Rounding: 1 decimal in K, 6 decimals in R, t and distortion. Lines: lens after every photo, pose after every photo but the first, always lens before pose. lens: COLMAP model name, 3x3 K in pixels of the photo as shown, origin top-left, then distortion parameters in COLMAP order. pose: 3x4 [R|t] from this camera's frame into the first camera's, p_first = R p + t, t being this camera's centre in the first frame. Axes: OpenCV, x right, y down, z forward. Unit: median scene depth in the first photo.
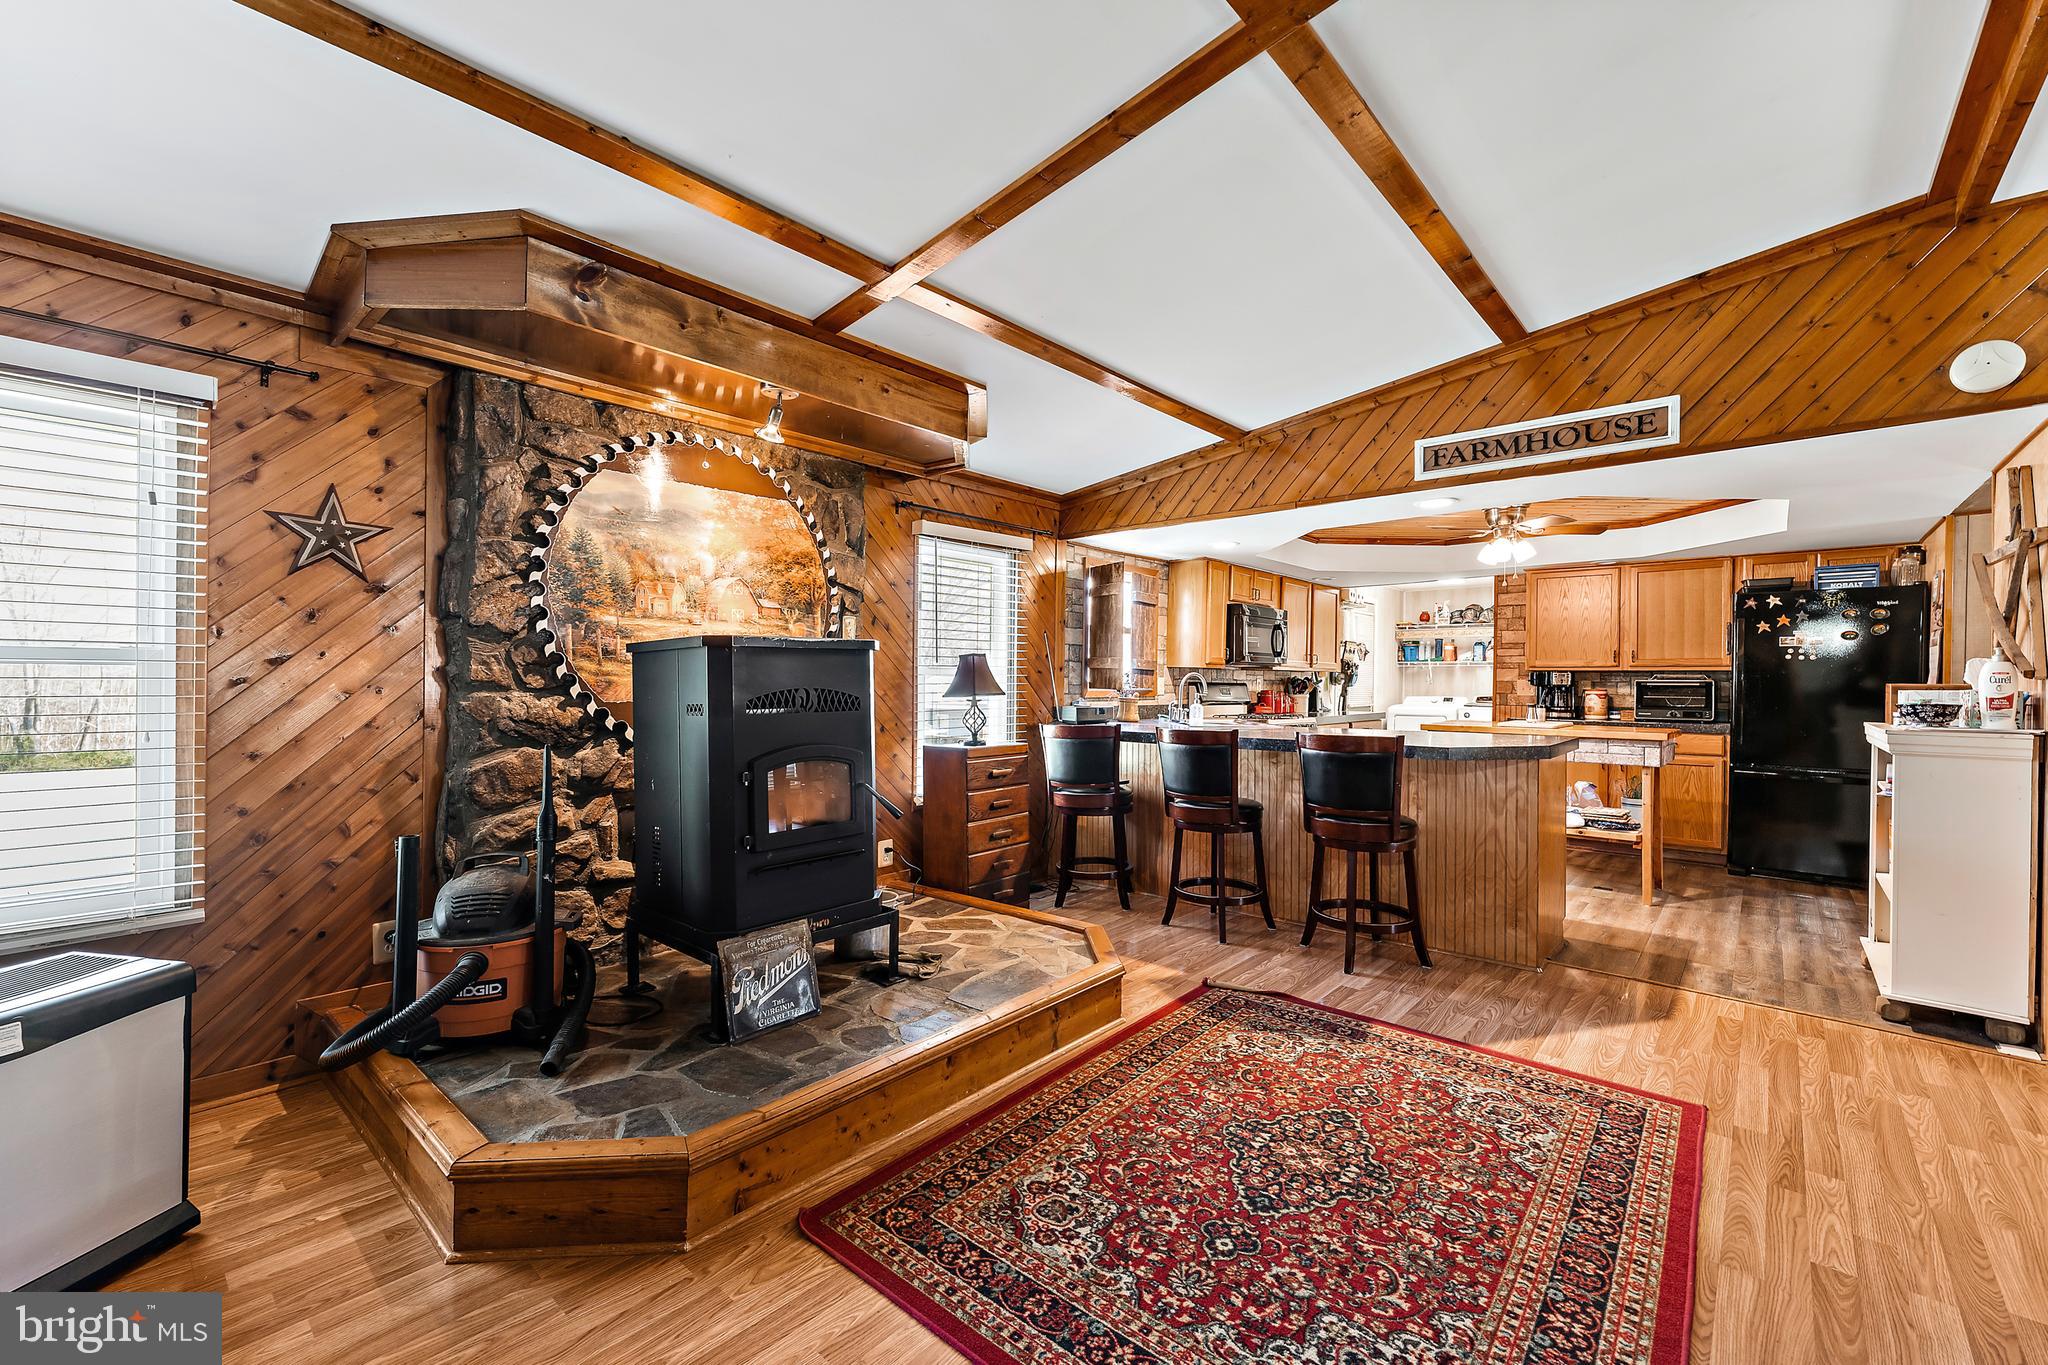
lens RADIAL K [[828.3, 0, 1003.8], [0, 828.3, 684.0], [0, 0, 1]] dist [0.001290, -0.000083]
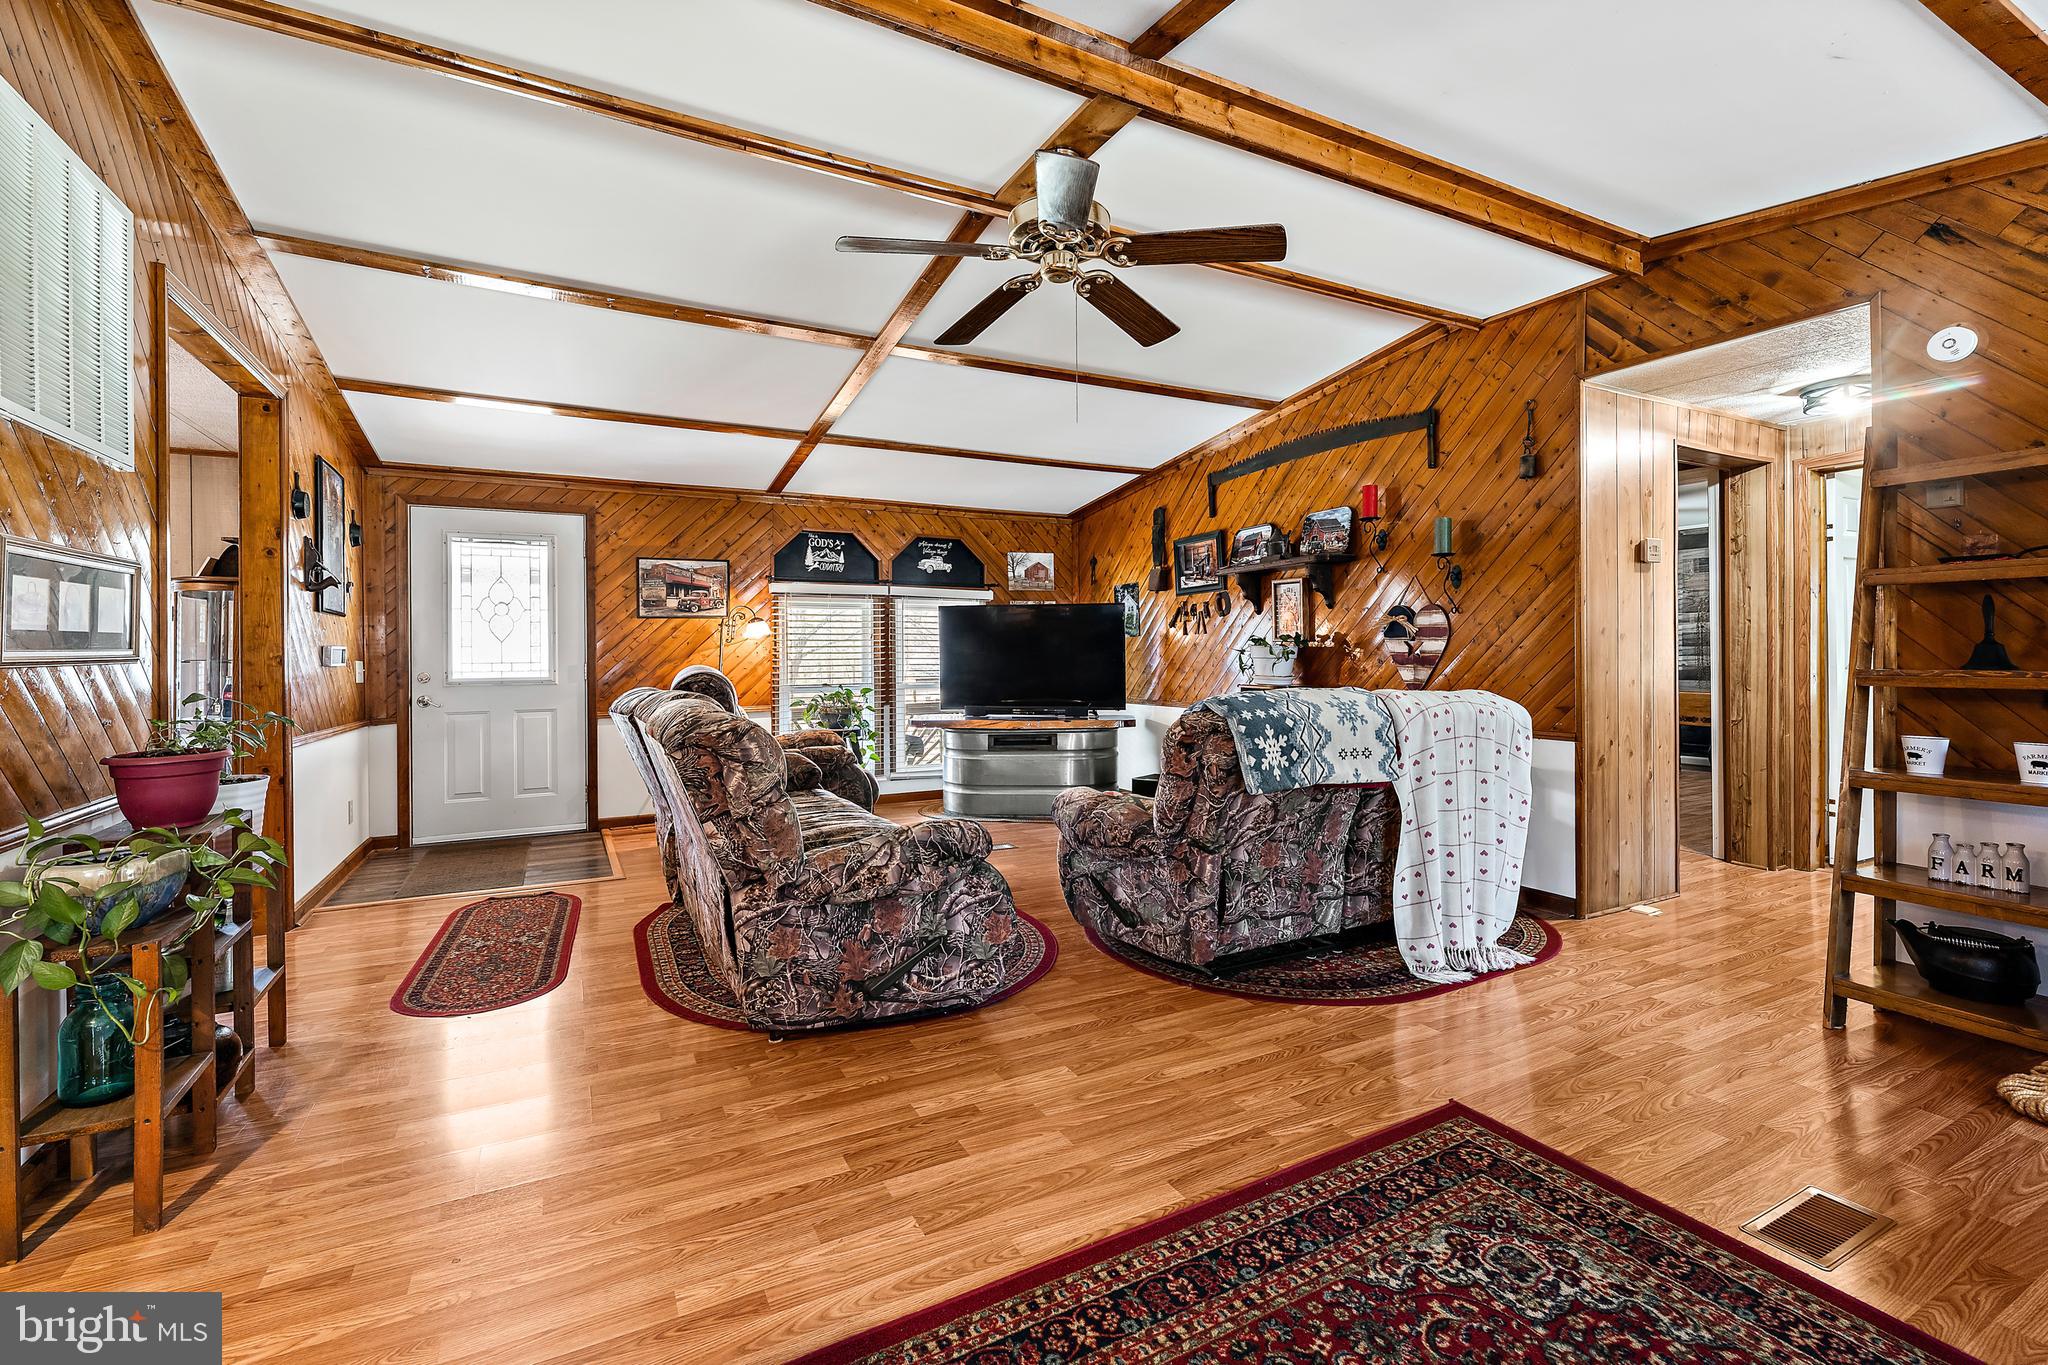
lens RADIAL K [[868.3, 0, 1005.7], [0, 868.3, 653.1], [0, 0, 1]] dist [-0.002072, -0.000432]
pose [[-0.936657, -0.002222, 0.350240, 0.261792], [0.001149, 0.999955, 0.009416, 0.009249], [-0.350246, 0.009222, -0.936612, 0.903882]]
